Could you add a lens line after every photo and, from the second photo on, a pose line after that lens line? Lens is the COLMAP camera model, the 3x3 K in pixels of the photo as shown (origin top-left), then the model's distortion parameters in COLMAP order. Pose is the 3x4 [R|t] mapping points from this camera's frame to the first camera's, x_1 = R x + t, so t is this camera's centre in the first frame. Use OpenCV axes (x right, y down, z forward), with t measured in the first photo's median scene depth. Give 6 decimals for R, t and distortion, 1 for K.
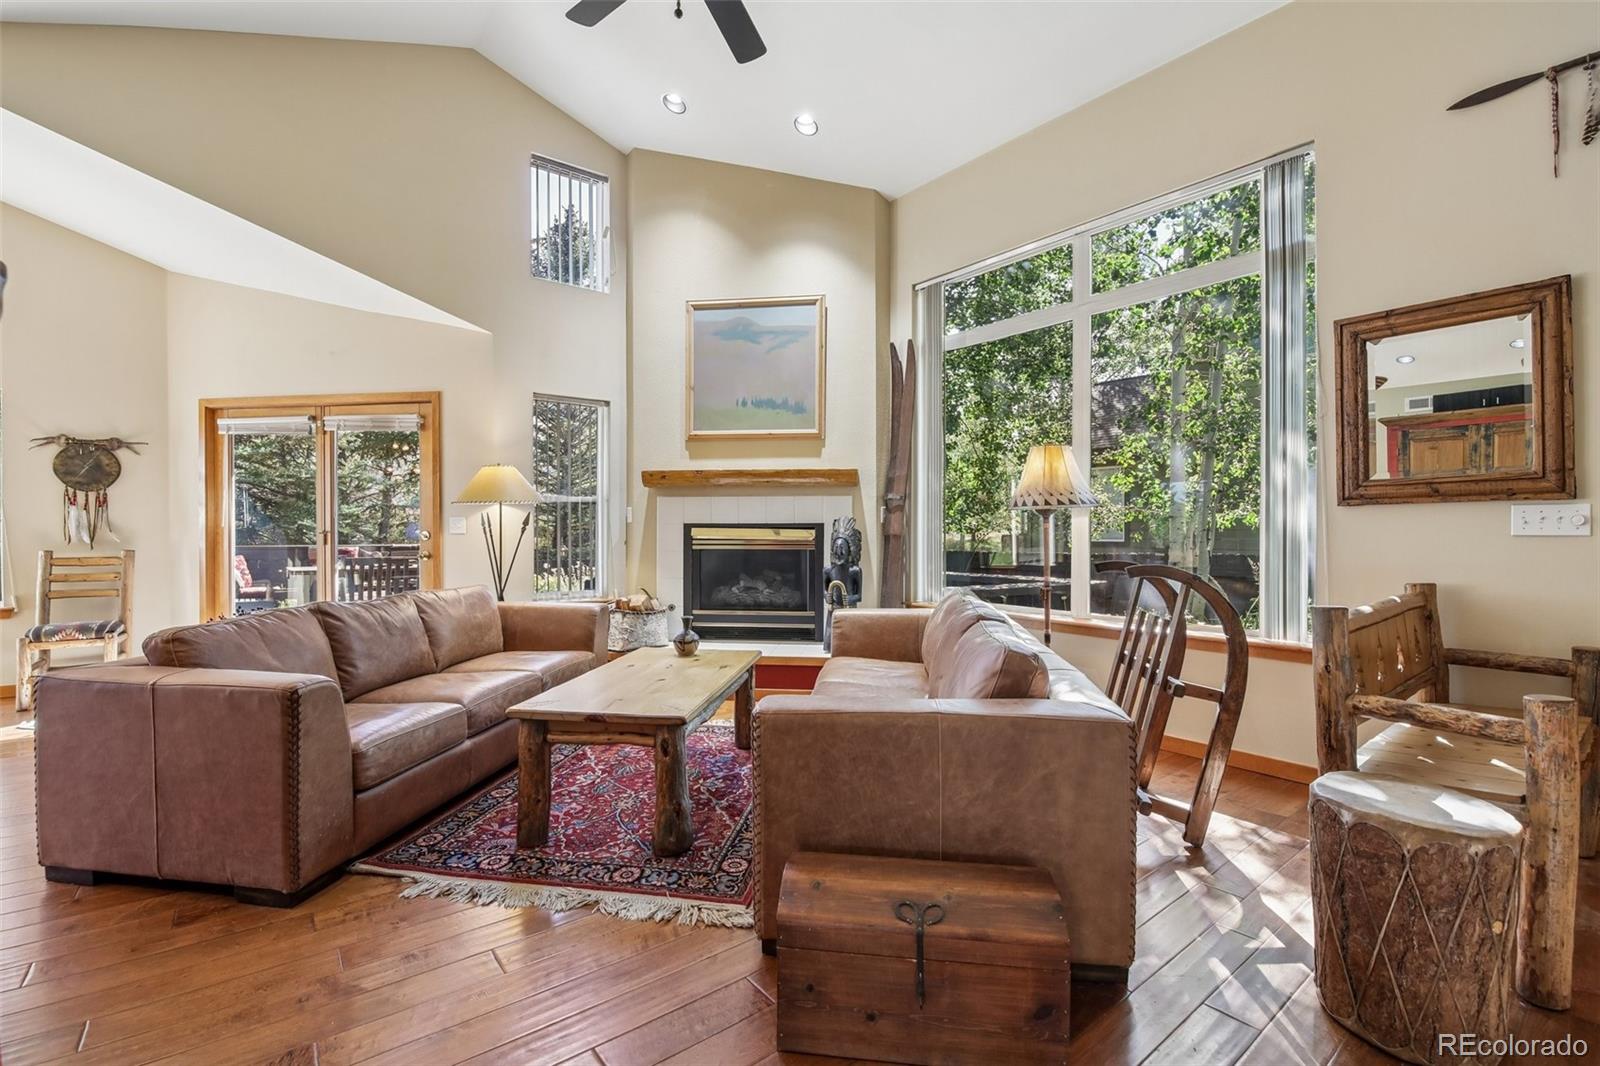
lens RADIAL K [[703.3, 0, 794.4], [0, 703.3, 534.1], [0, 0, 1]] dist [-0.006693, -0.007039]
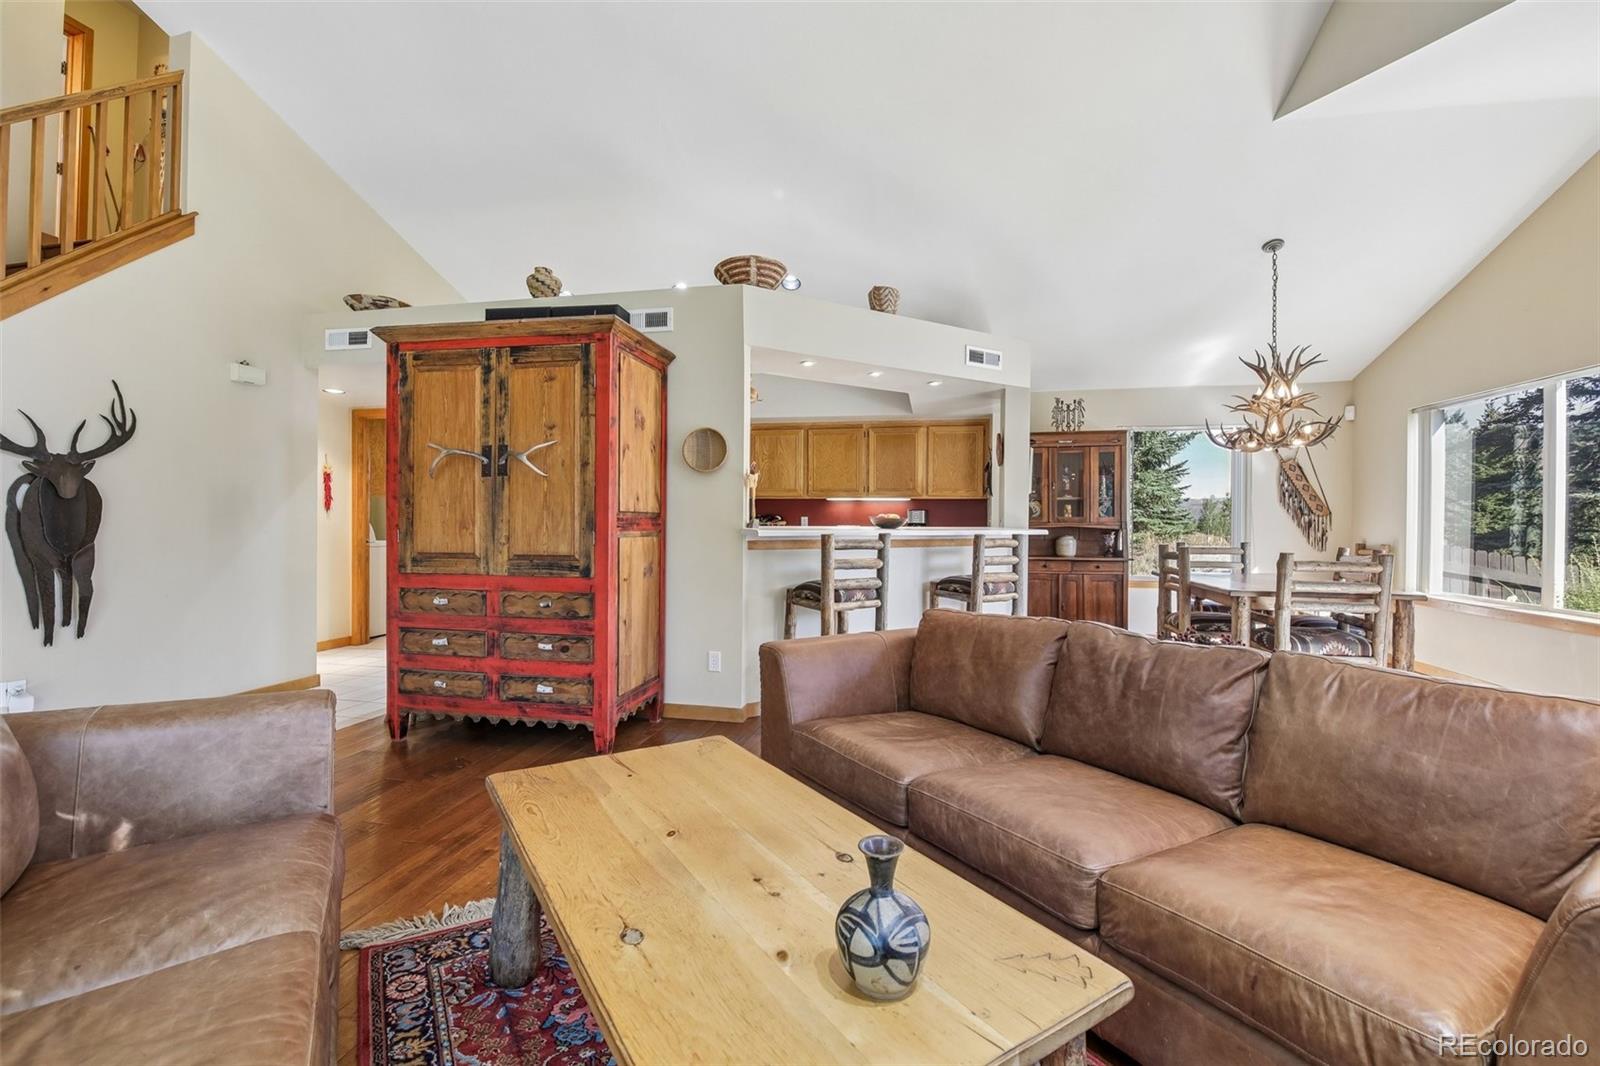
lens RADIAL K [[703.3, 0, 793.7], [0, 703.3, 526.0], [0, 0, 1]] dist [-0.006693, -0.007039]
pose [[-0.762478, -0.004245, -0.647000, 0.036129], [-0.015301, 0.999817, 0.011472, -0.005630], [0.646833, 0.018647, -0.762403, 0.851491]]
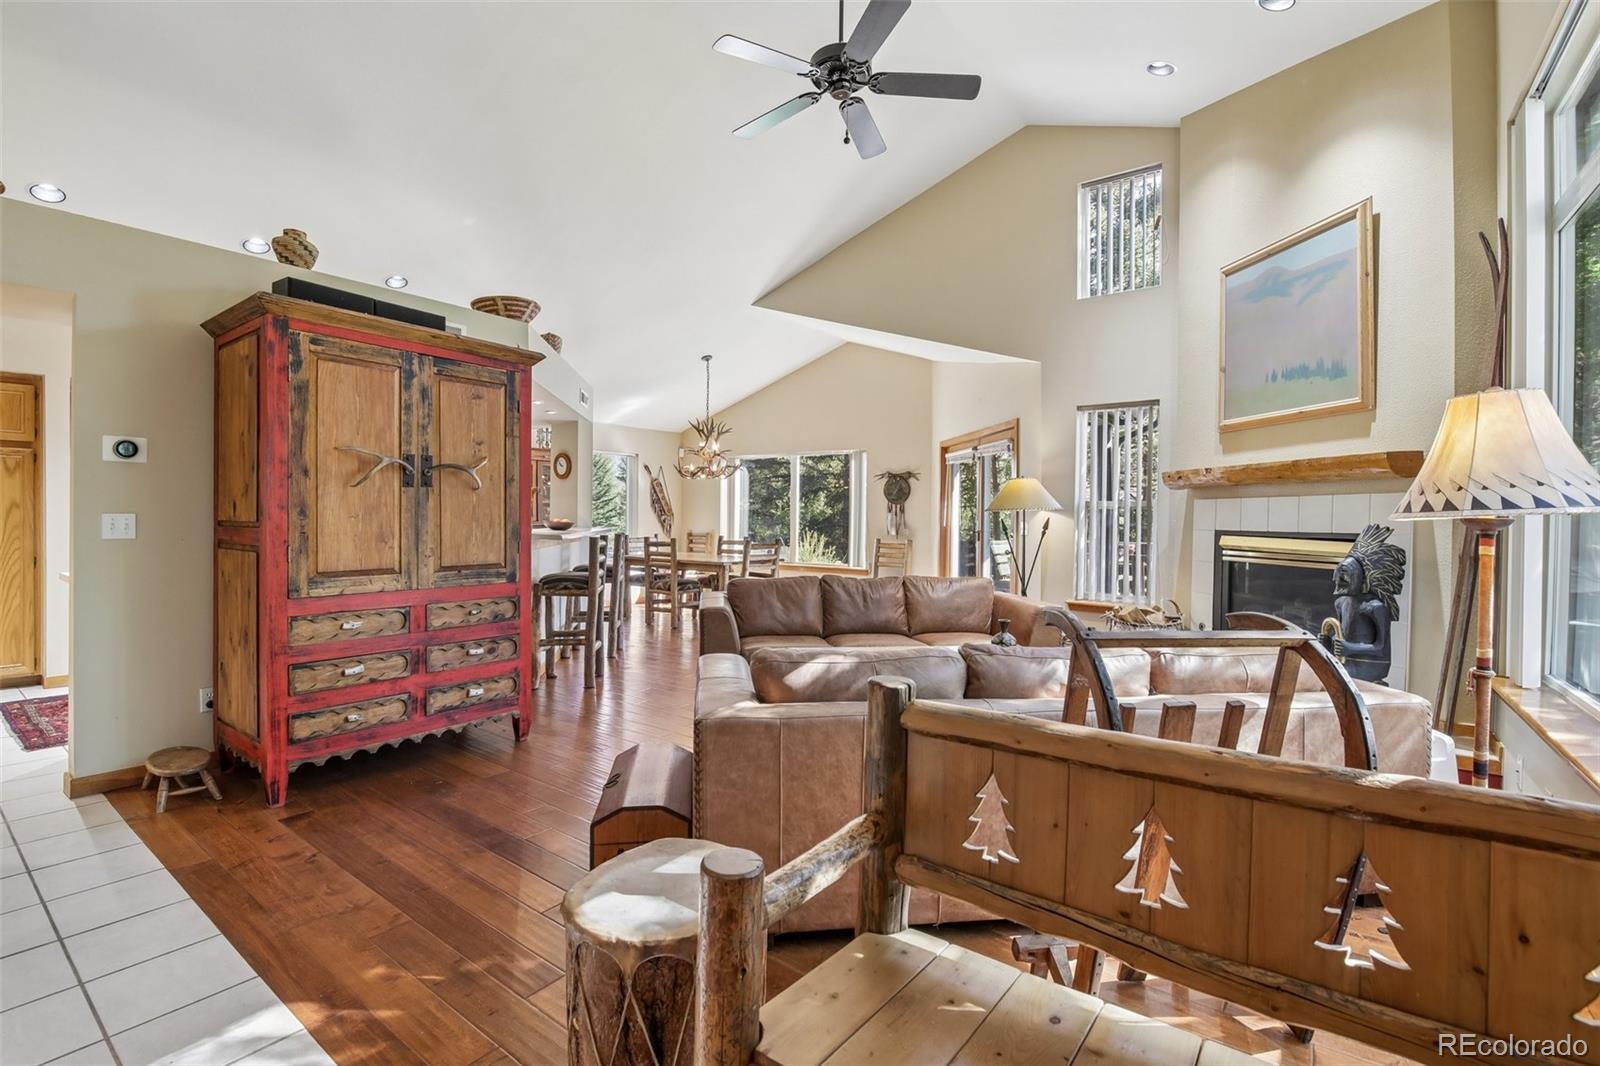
lens RADIAL K [[703.3, 0, 791.9], [0, 703.3, 528.4], [0, 0, 1]] dist [-0.006693, -0.007039]
pose [[0.266510, 0.016051, -0.963698, 0.557146], [-0.019544, 0.999746, 0.011246, -0.017307], [0.963634, 0.015838, 0.266756, 0.291780]]
